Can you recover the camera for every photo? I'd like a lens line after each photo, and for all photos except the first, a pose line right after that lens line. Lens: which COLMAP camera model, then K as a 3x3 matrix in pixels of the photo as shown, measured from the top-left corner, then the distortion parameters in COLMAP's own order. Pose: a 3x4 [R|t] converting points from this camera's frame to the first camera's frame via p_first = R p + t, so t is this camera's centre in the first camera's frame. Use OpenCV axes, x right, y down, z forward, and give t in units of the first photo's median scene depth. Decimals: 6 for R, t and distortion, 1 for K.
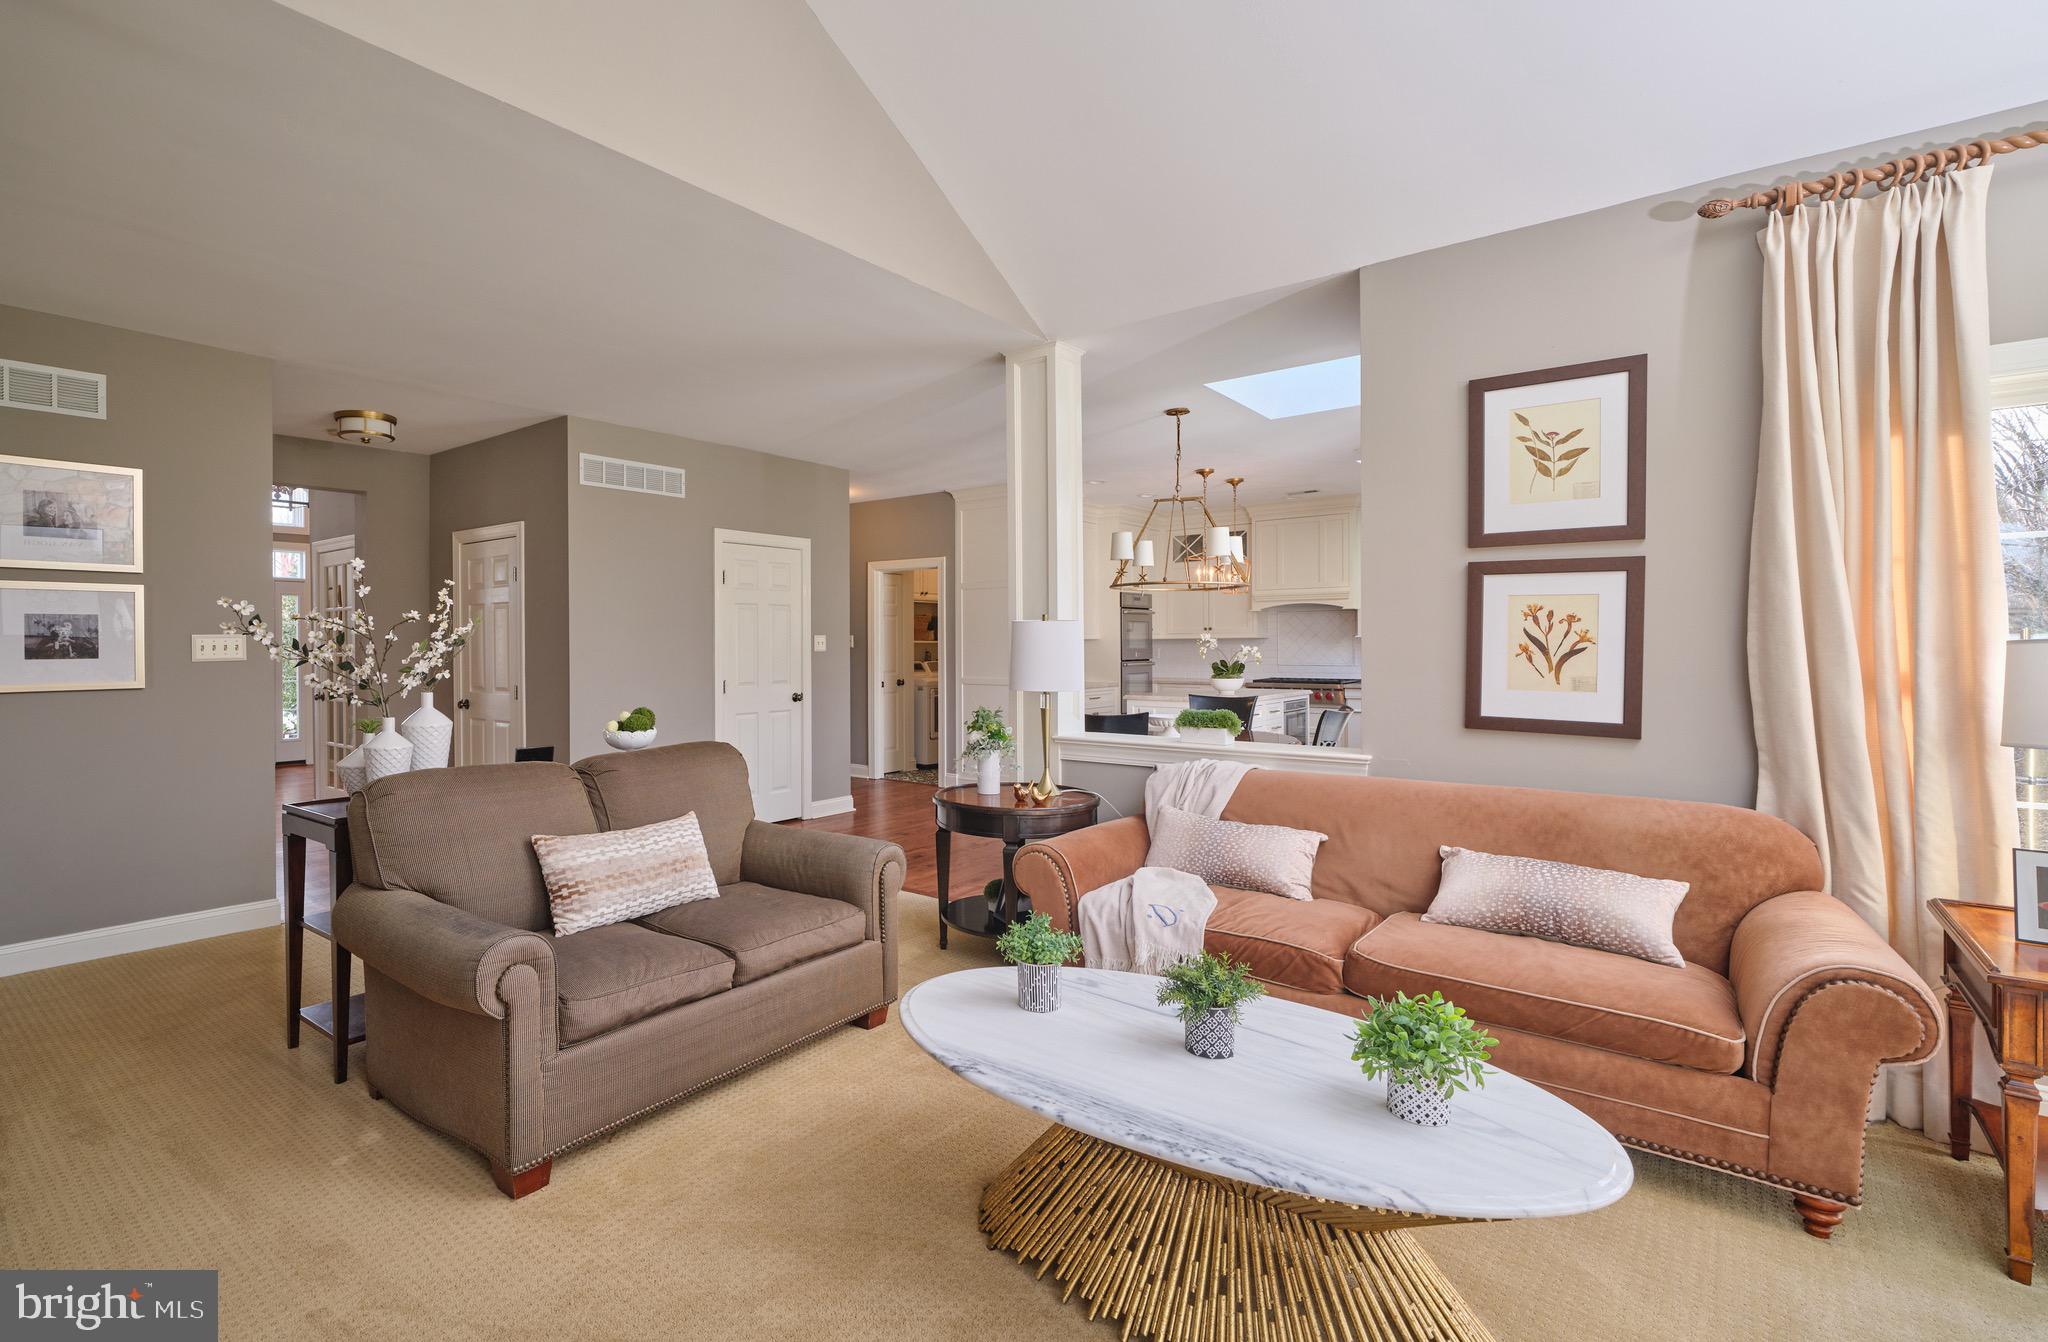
lens RADIAL K [[965.1, 0, 1023.2], [0, 965.1, 654.3], [0, 0, 1]] dist [0.001026, -0.001156]
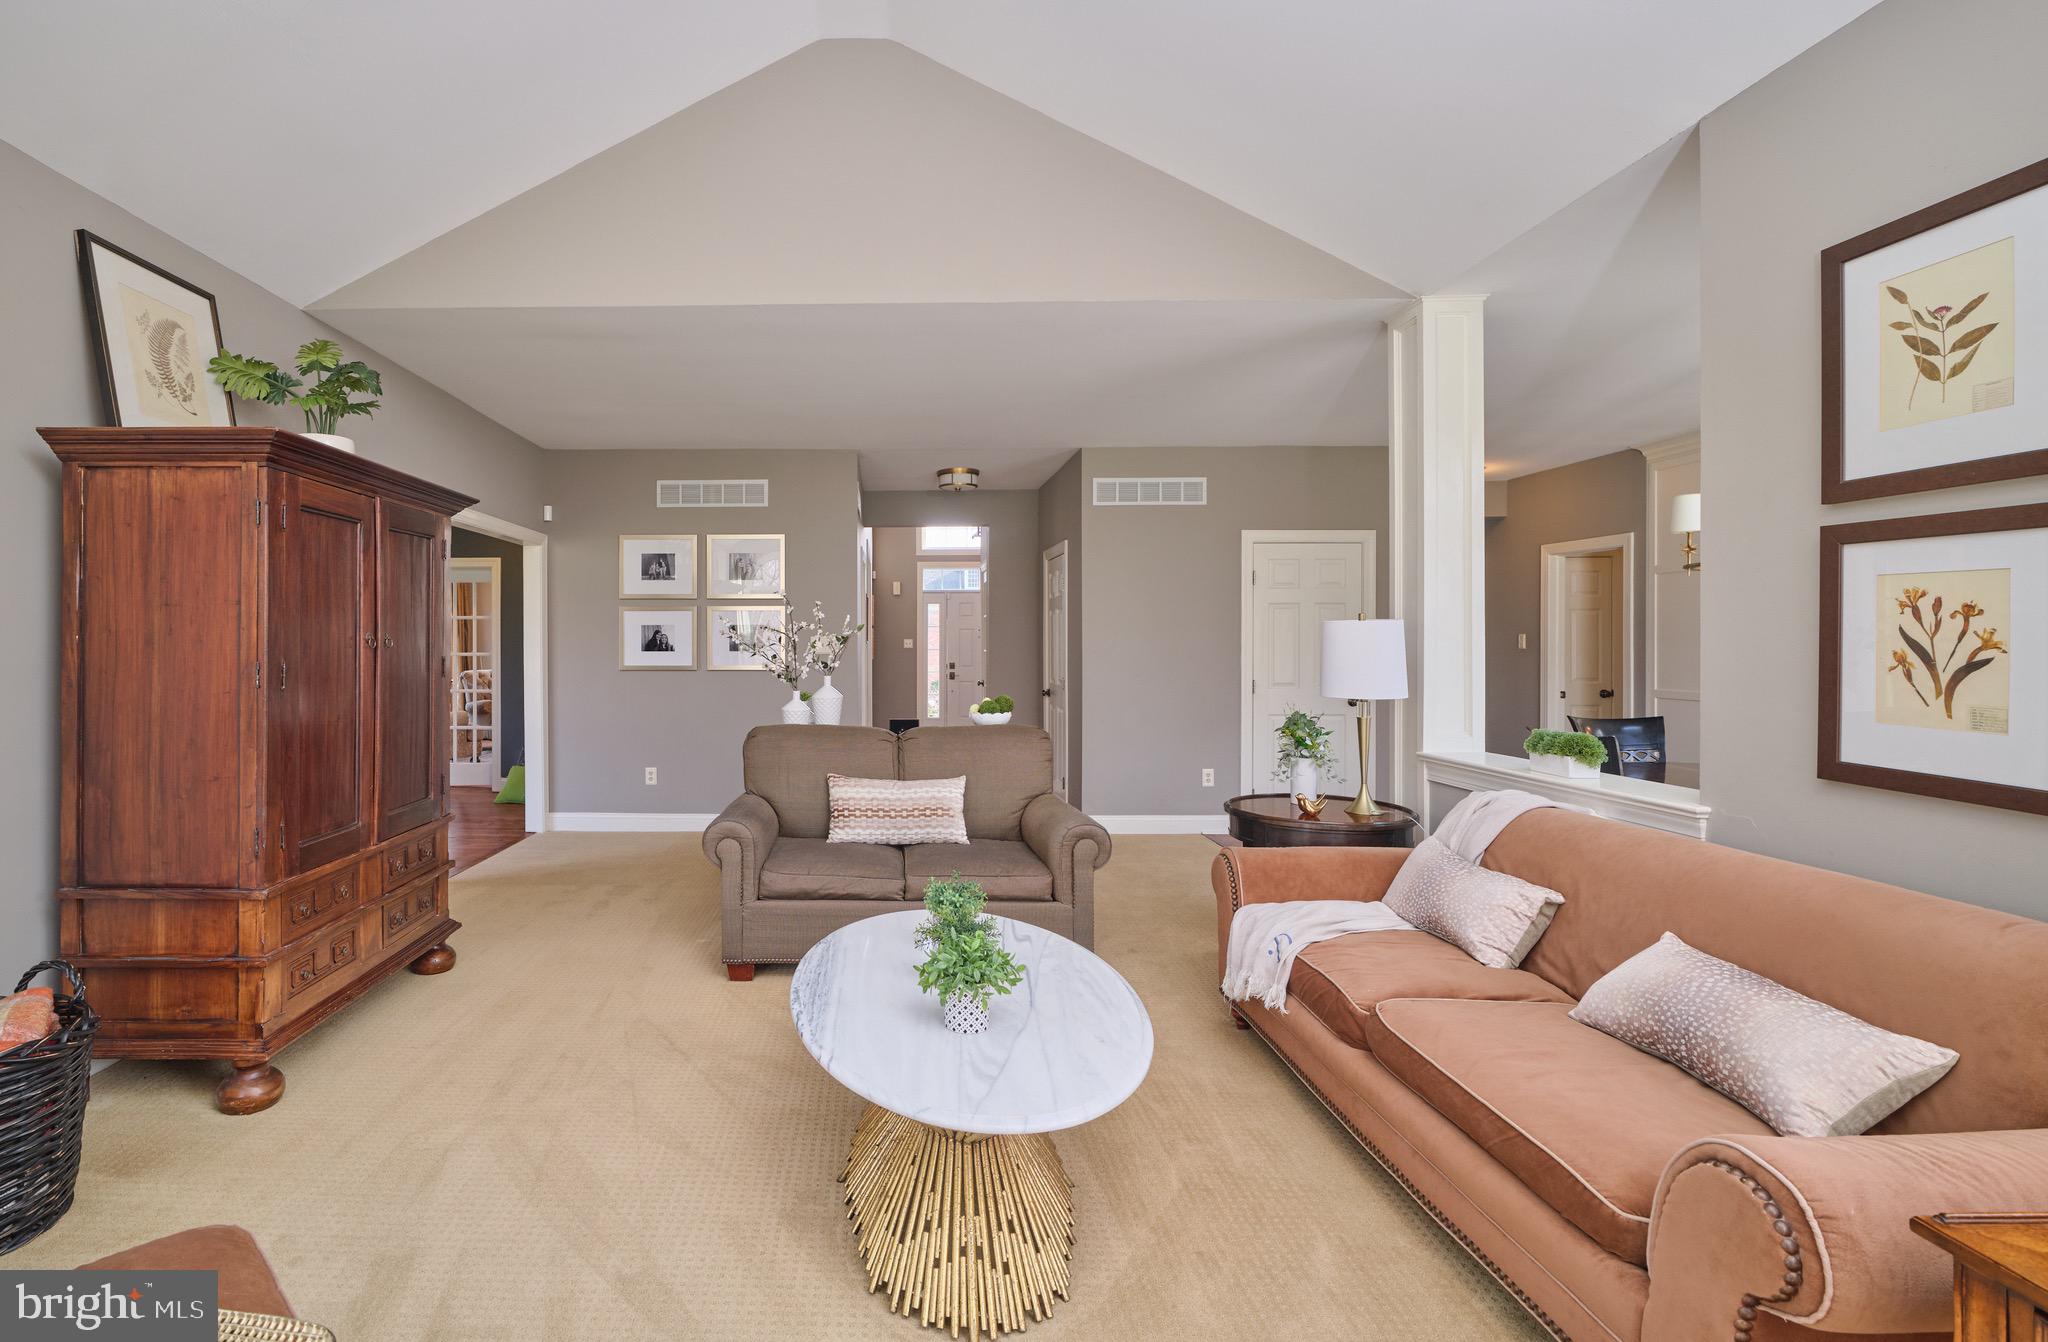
lens RADIAL K [[1098.1, 0, 957.6], [0, 1098.1, 647.9], [0, 0, 1]] dist [0.019460, 0.000306]
pose [[0.630332, 0.008148, -0.776283, 0.700016], [-0.012577, 0.999921, 0.000283, -0.005469], [0.776224, 0.009585, 0.630385, 0.066894]]
